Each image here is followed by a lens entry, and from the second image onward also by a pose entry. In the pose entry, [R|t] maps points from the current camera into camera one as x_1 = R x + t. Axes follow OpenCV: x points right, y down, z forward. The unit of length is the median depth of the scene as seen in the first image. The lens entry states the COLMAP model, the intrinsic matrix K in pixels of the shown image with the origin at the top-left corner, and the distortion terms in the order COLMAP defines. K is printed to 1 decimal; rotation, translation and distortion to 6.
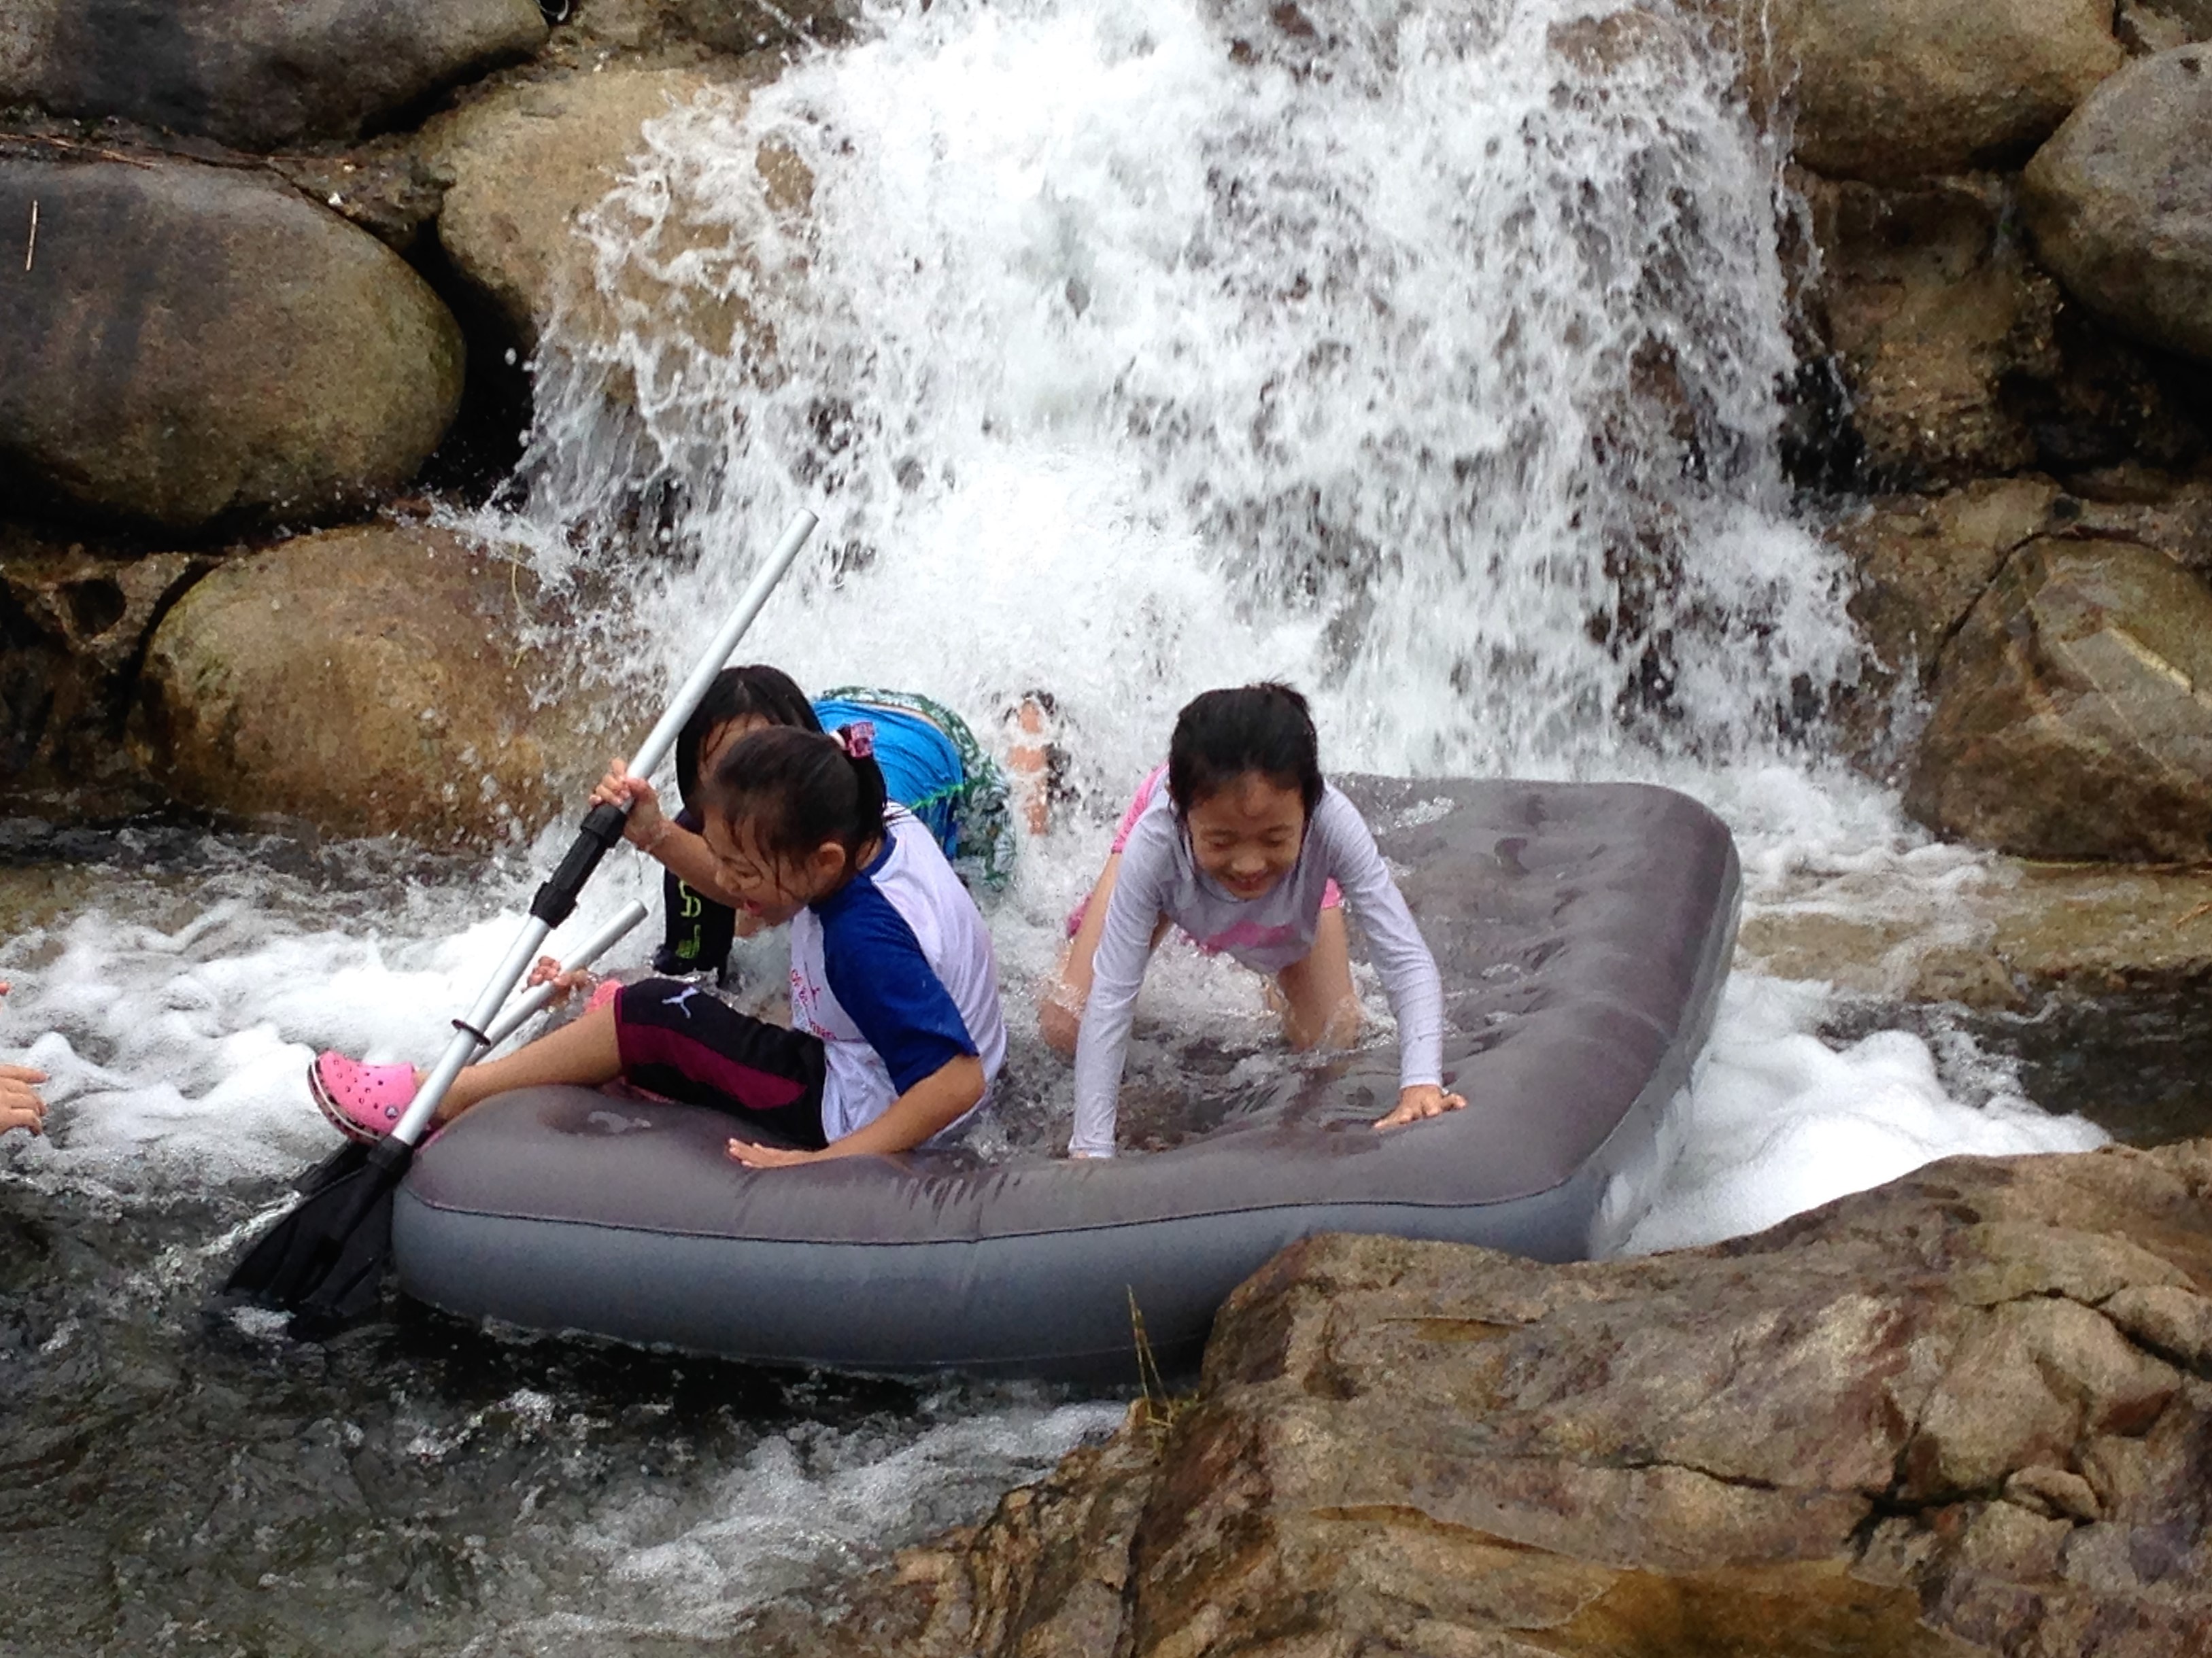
lens RADIAL K [[4727.7, 0, 1106.0], [0, 4727.7, 829.0], [0, 0, 1]] dist [-0.008769, 0.771369]
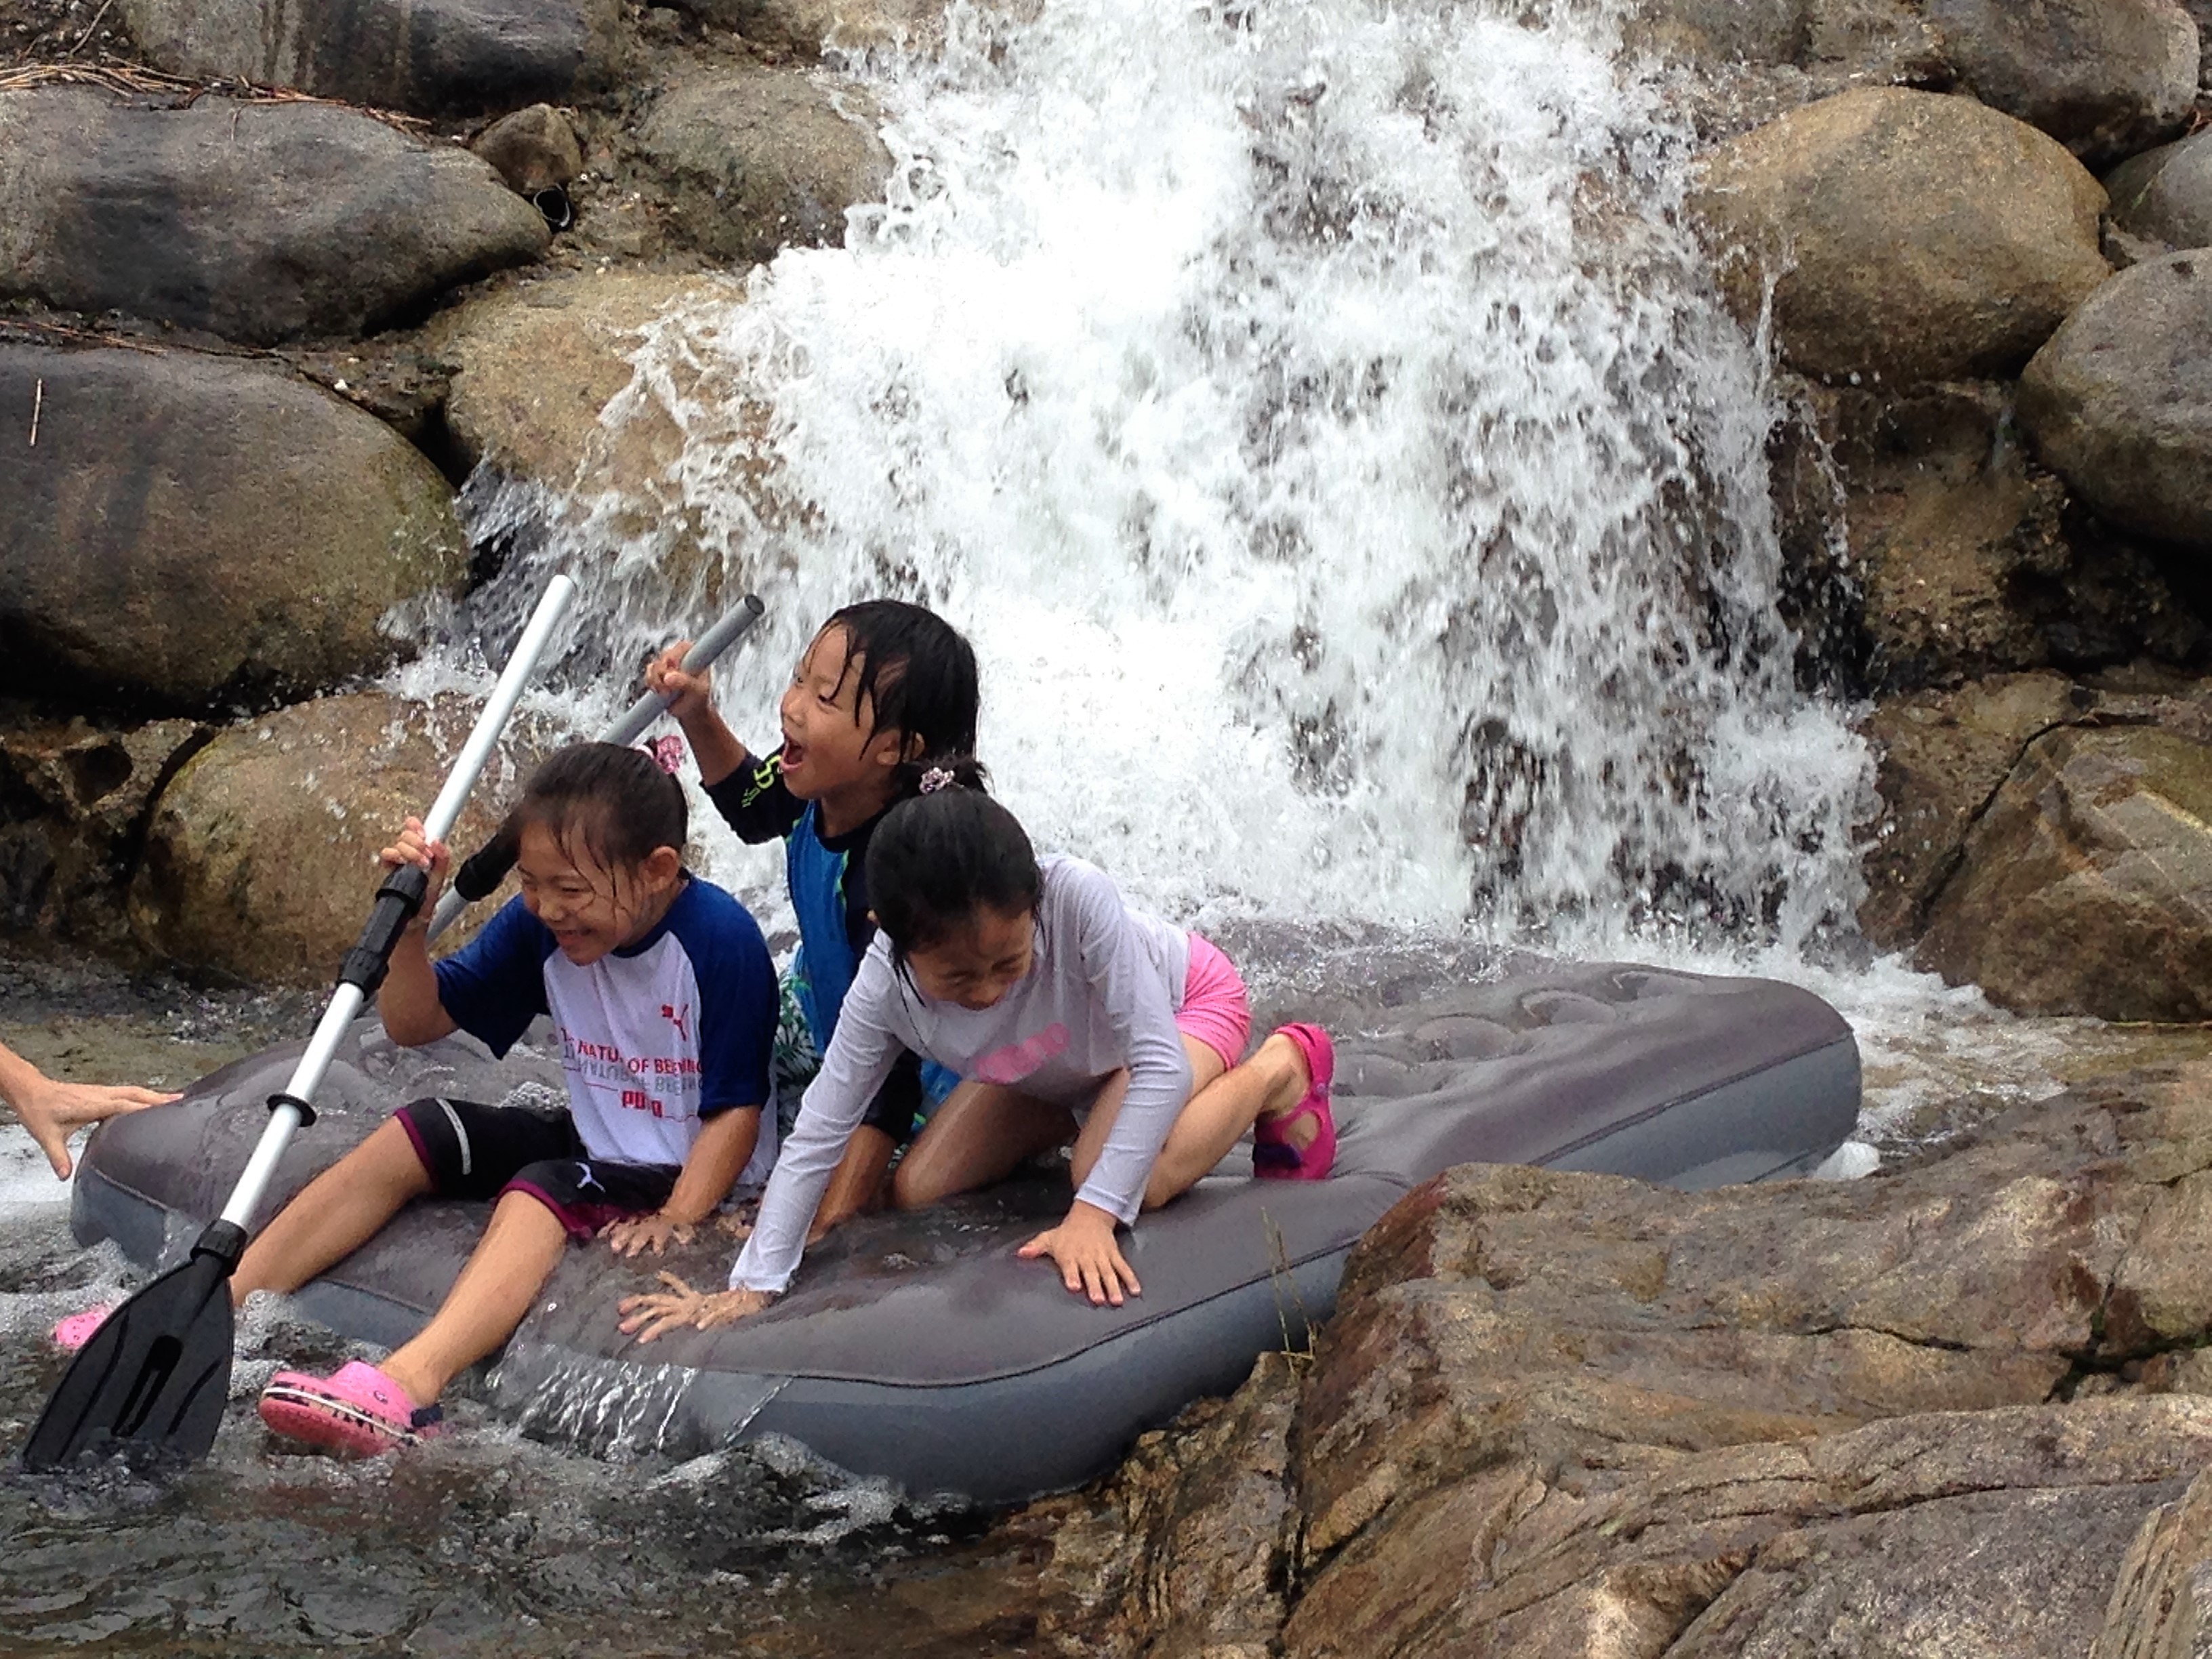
lens RADIAL K [[4728.4, 0, 1106.0], [0, 4728.4, 829.5], [0, 0, 1]] dist [-0.008769, 0.771369]
pose [[0.999429, -0.013447, 0.030997, -0.035237], [0.017445, 0.991020, -0.132569, 0.093579], [-0.028936, 0.133034, 0.990689, 0.028627]]
